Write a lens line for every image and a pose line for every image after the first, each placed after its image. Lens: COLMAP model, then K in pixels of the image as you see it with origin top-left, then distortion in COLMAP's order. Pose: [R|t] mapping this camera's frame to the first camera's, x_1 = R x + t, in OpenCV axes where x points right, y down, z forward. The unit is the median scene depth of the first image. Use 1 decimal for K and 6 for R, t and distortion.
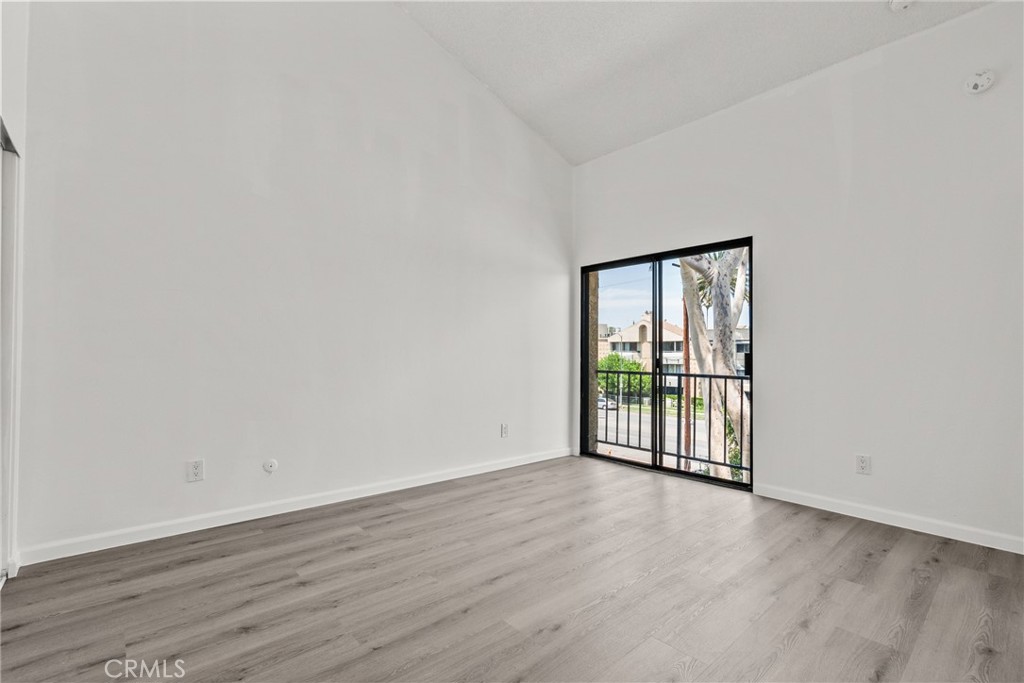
lens RADIAL K [[464.1, 0, 512.2], [0, 464.1, 345.3], [0, 0, 1]] dist [-0.003995, 0.000855]
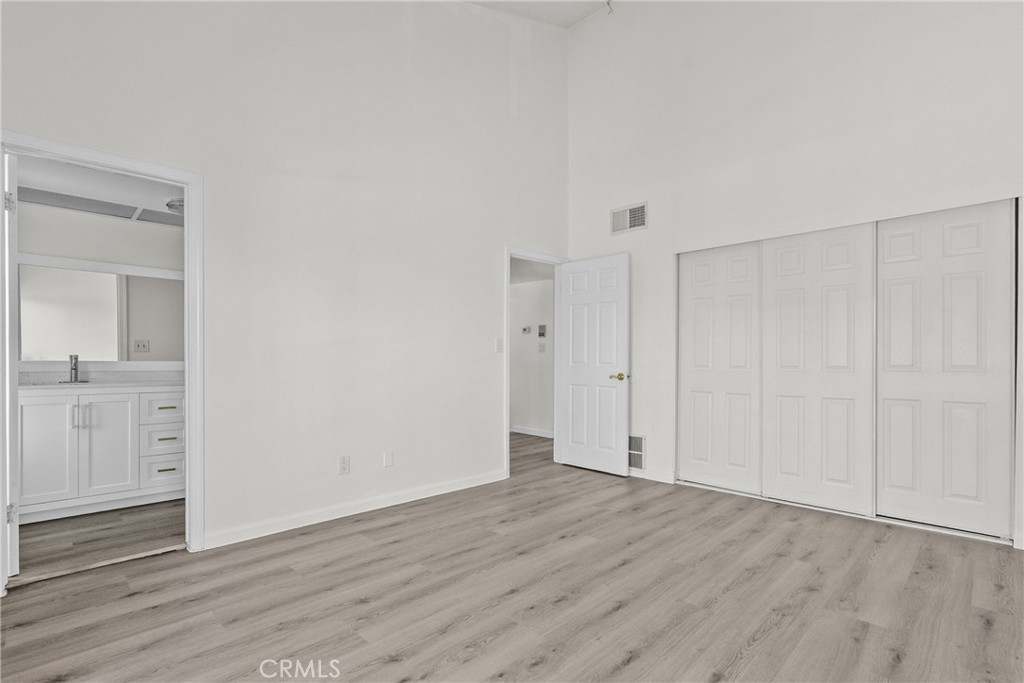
lens RADIAL K [[464.1, 0, 512.2], [0, 464.1, 345.3], [0, 0, 1]] dist [-0.003995, 0.000855]
pose [[-0.998903, -0.010856, -0.045550, 0.270522], [-0.008664, 0.998807, -0.048054, 0.039528], [0.046017, -0.047607, -0.997806, 2.019072]]
